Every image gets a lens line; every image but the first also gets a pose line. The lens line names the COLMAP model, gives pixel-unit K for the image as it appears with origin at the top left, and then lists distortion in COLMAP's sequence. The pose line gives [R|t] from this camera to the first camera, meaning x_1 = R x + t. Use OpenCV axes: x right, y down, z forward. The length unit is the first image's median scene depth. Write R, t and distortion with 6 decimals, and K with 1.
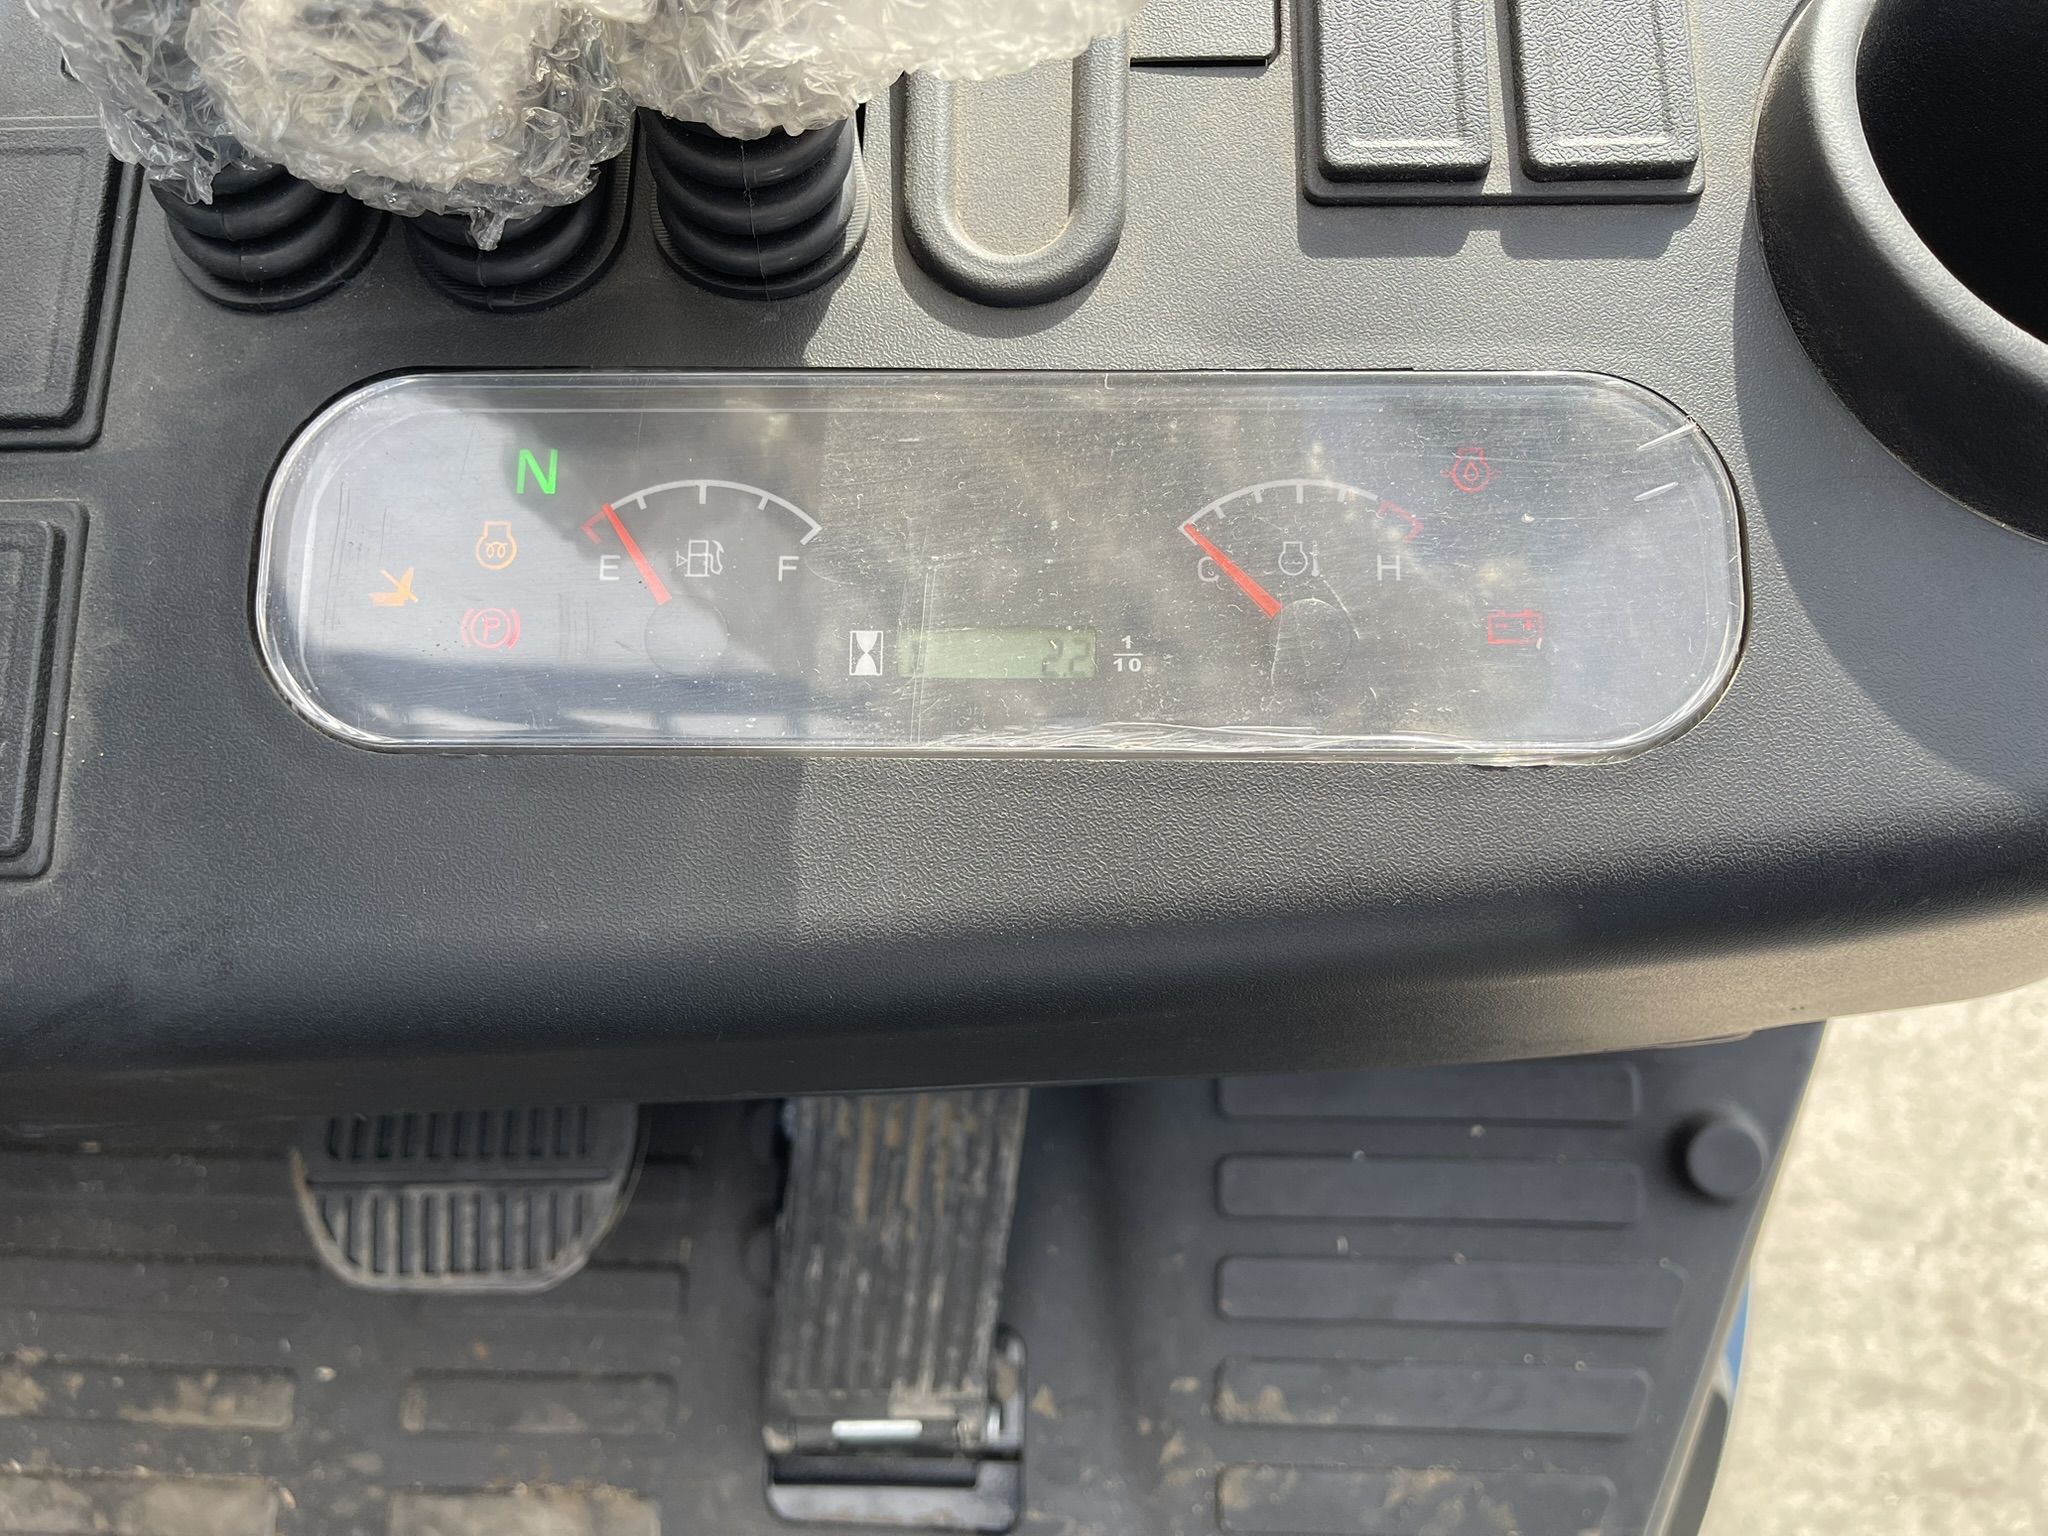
lens RADIAL K [[1552.7, 0, 1037.9], [0, 1552.7, 773.2], [0, 0, 1]] dist [0.102254, -0.145902]
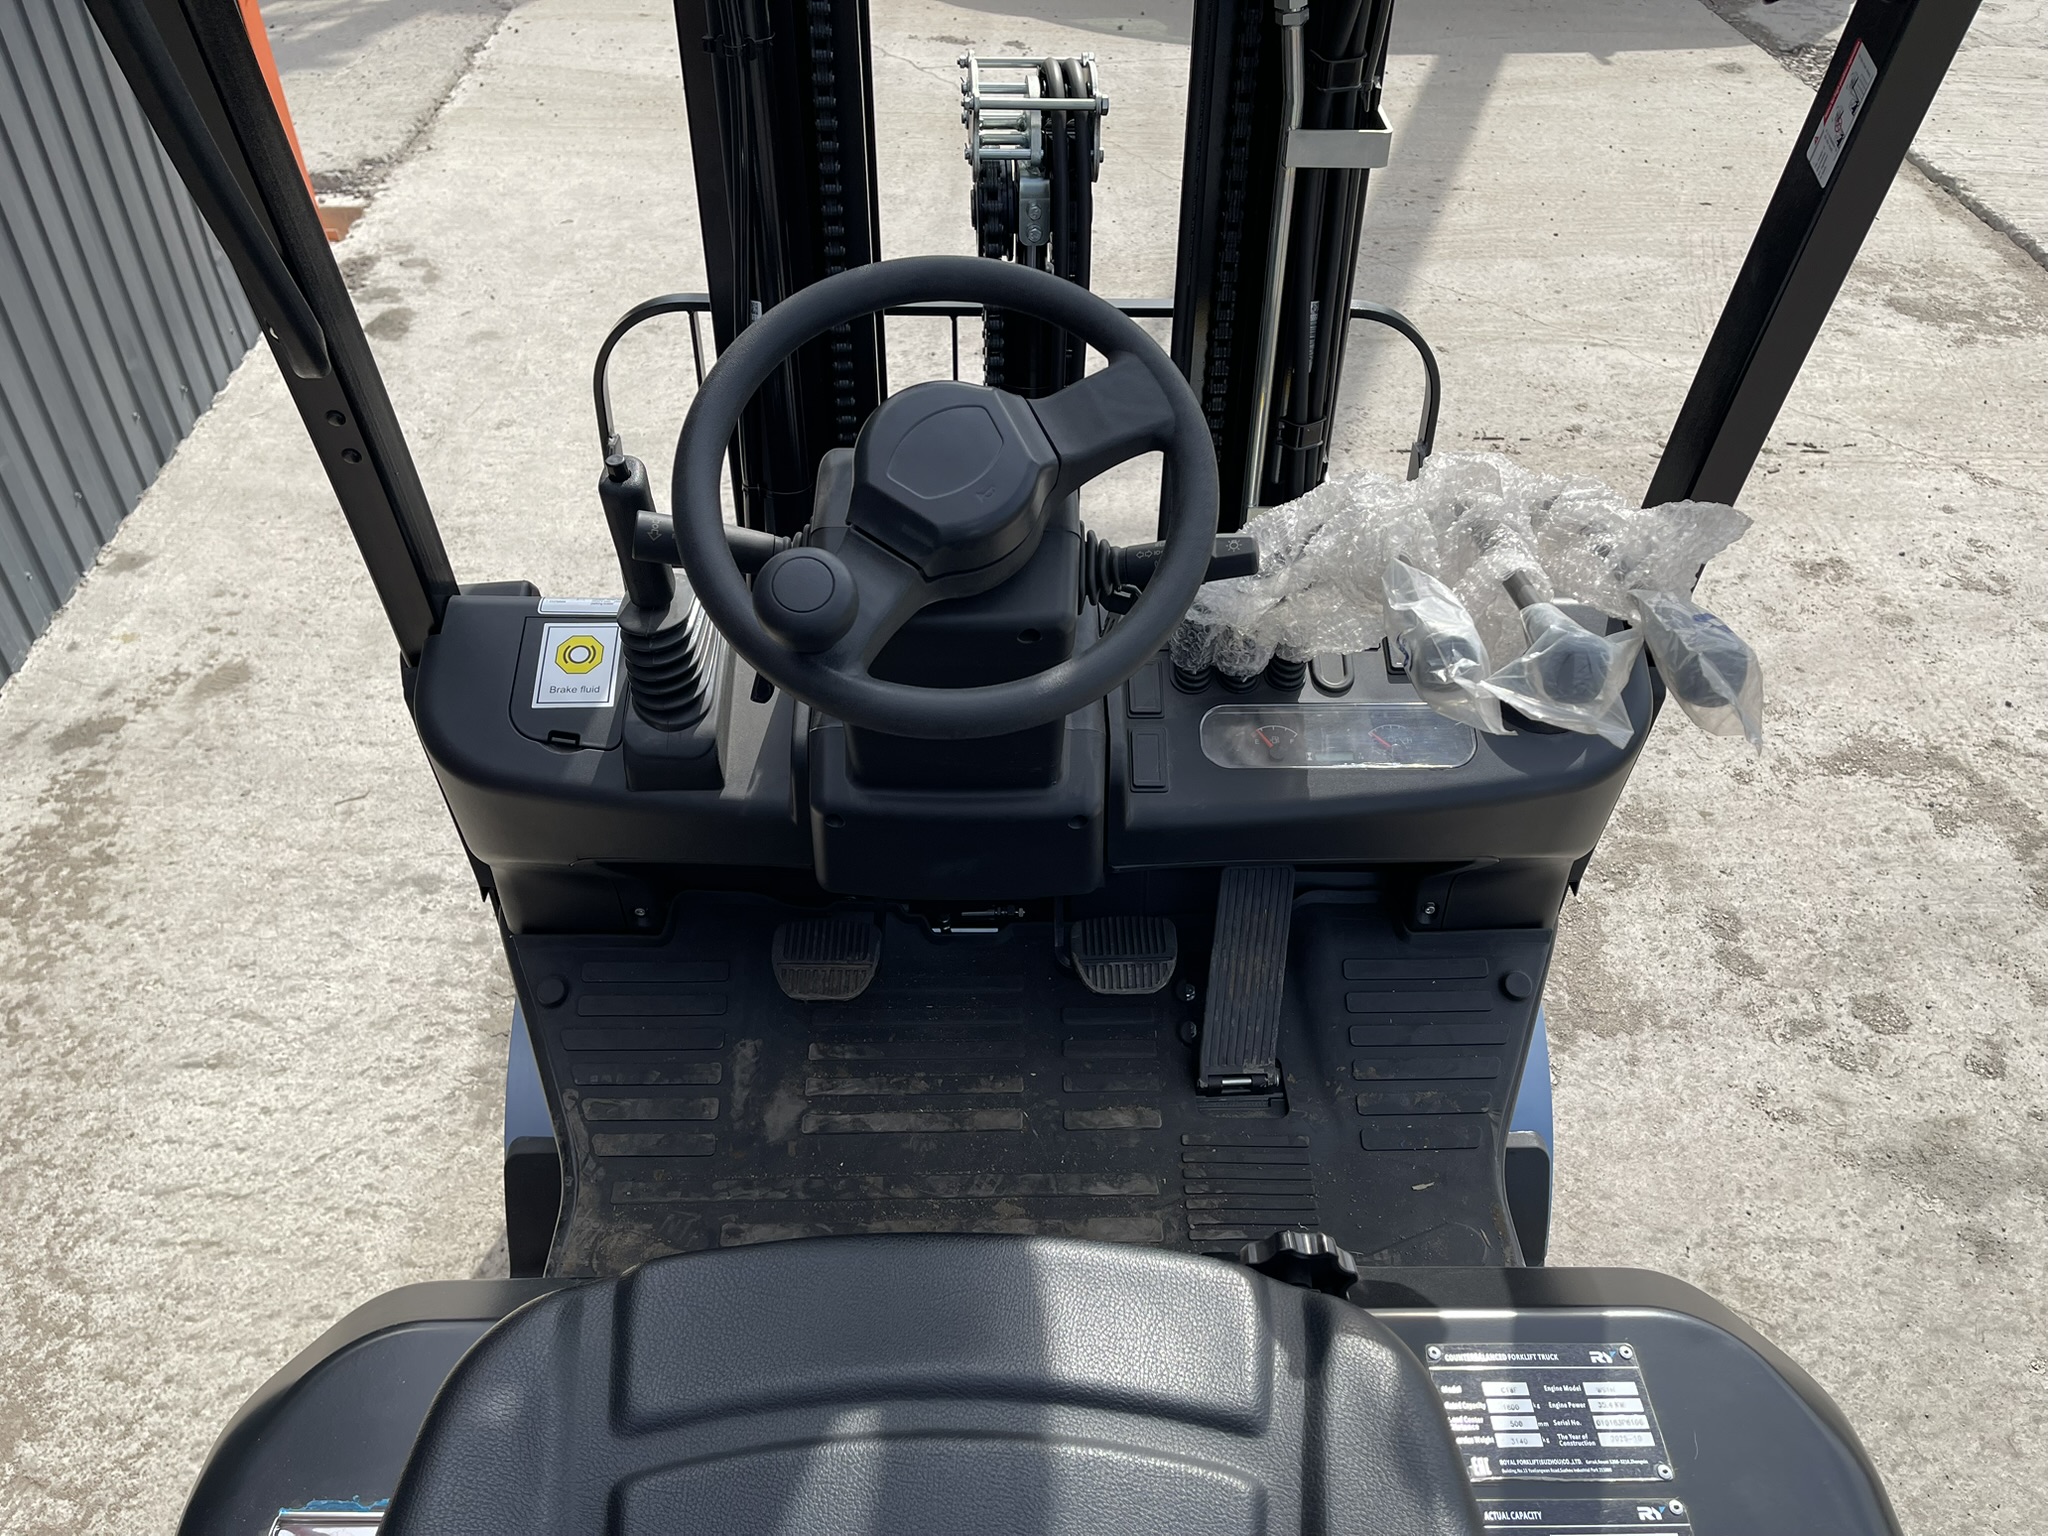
lens RADIAL K [[1552.7, 0, 1037.9], [0, 1552.7, 773.2], [0, 0, 1]] dist [0.102254, -0.145902]
pose [[0.997871, -0.001552, 0.065195, -0.634097], [0.020692, 0.955590, -0.293973, 0.694876], [-0.061843, 0.294696, 0.953588, -1.812333]]
